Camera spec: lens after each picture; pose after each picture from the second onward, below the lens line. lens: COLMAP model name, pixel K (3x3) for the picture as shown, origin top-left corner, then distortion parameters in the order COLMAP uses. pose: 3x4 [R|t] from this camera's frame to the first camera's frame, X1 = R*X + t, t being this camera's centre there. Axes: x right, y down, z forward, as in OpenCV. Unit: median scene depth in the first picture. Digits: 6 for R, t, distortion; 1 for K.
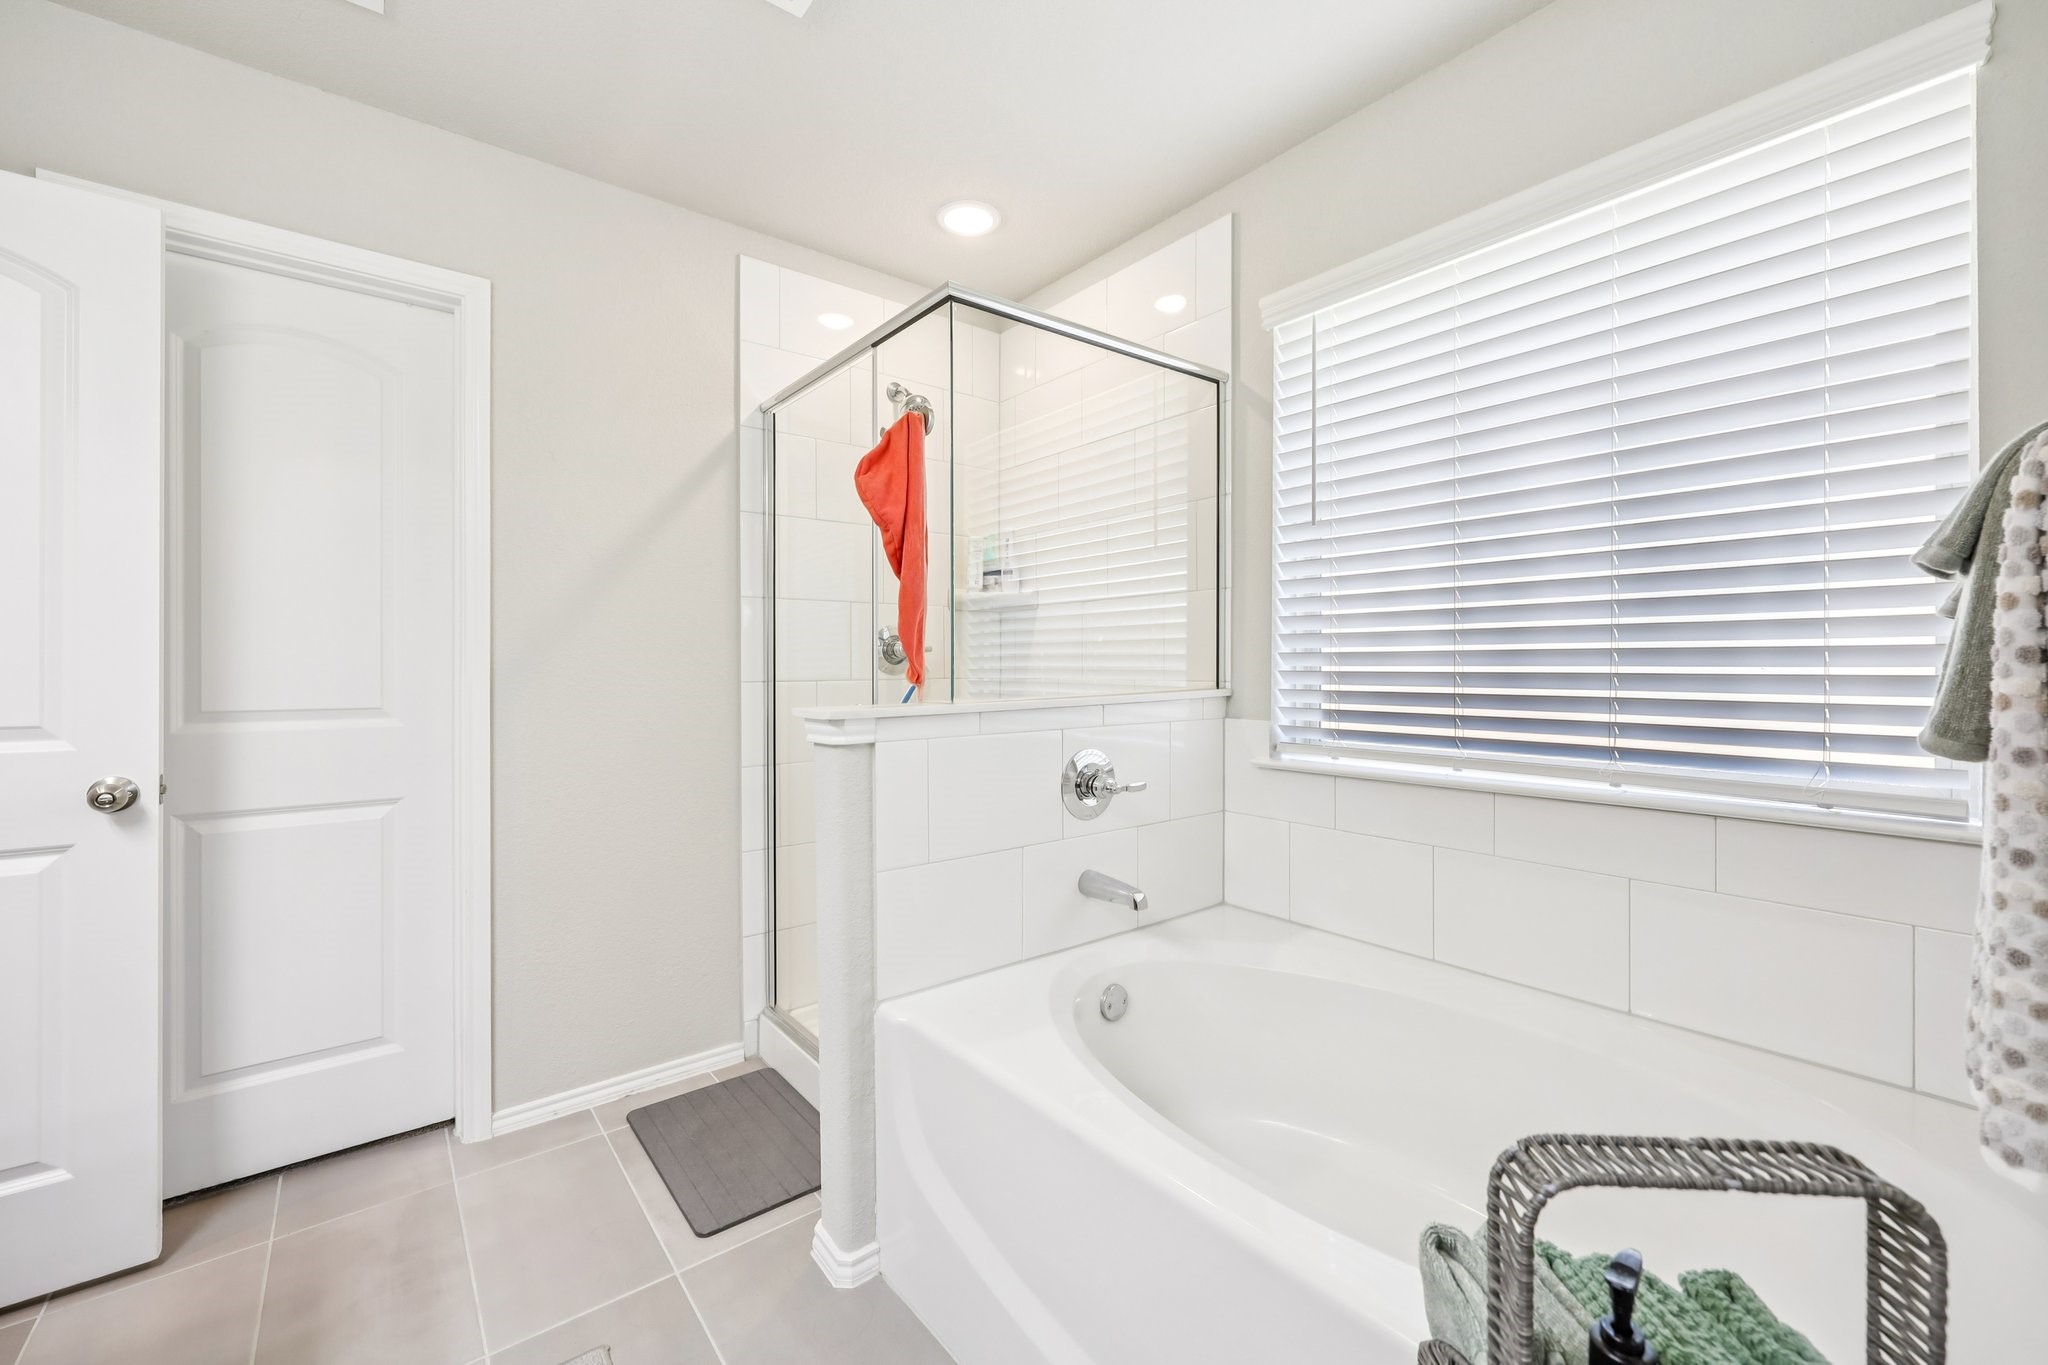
lens RADIAL K [[831.3, 0, 1026.2], [0, 831.3, 669.3], [0, 0, 1]] dist [0.001419, 0.000108]
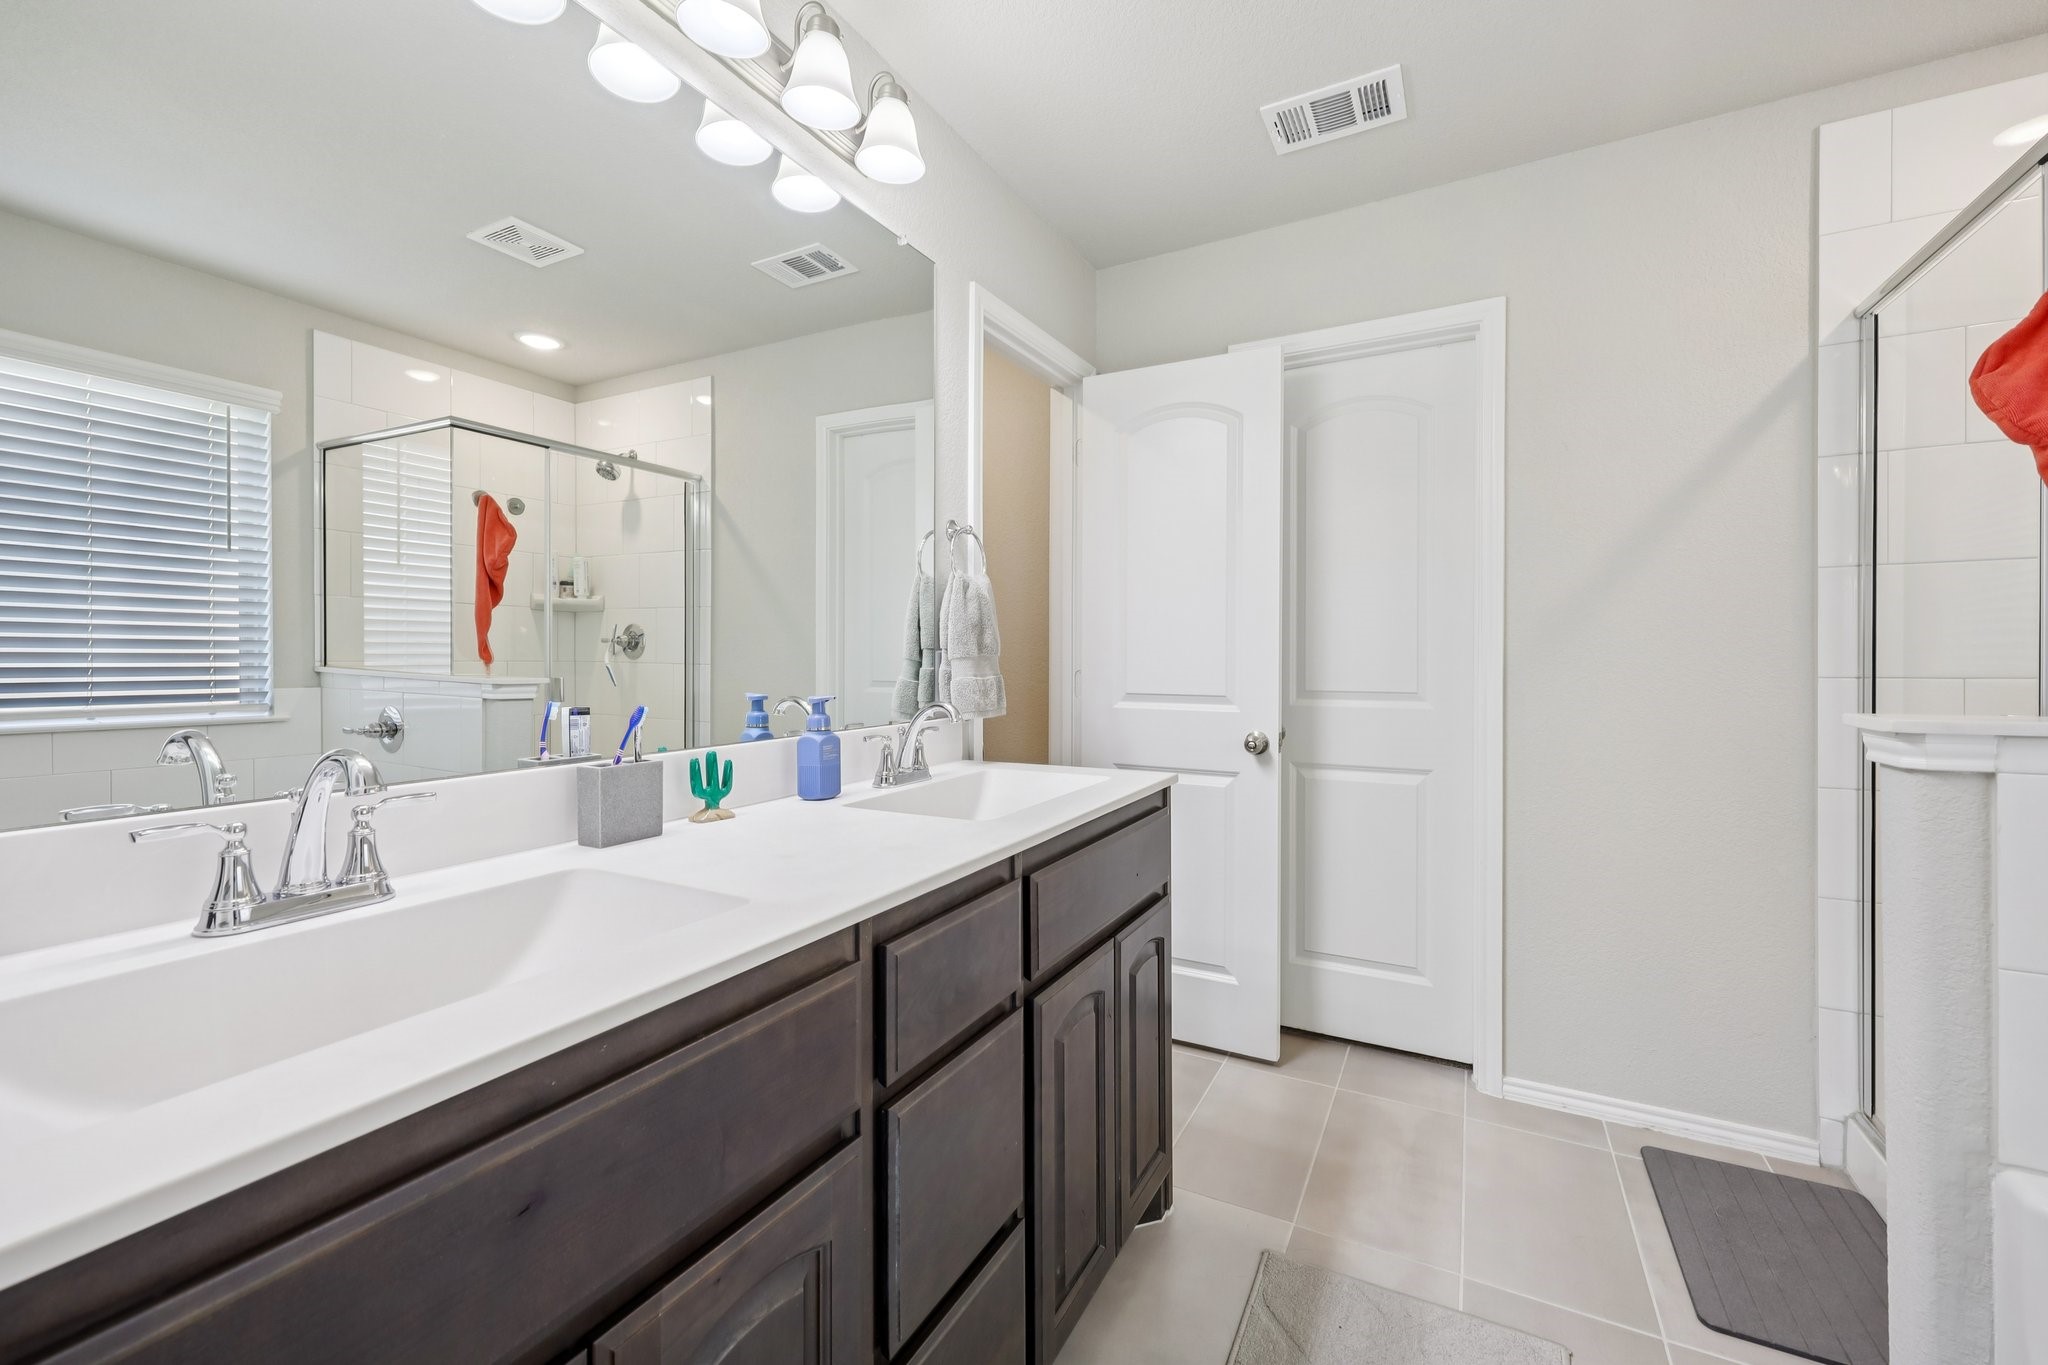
lens RADIAL K [[827.4, 0, 1016.0], [0, 827.4, 662.8], [0, 0, 1]] dist [-0.001513, -0.000005]
pose [[0.380073, 0.004866, -0.924944, 0.110849], [-0.001215, 0.999988, 0.004762, -0.001635], [0.924956, -0.000686, 0.380075, 0.019700]]
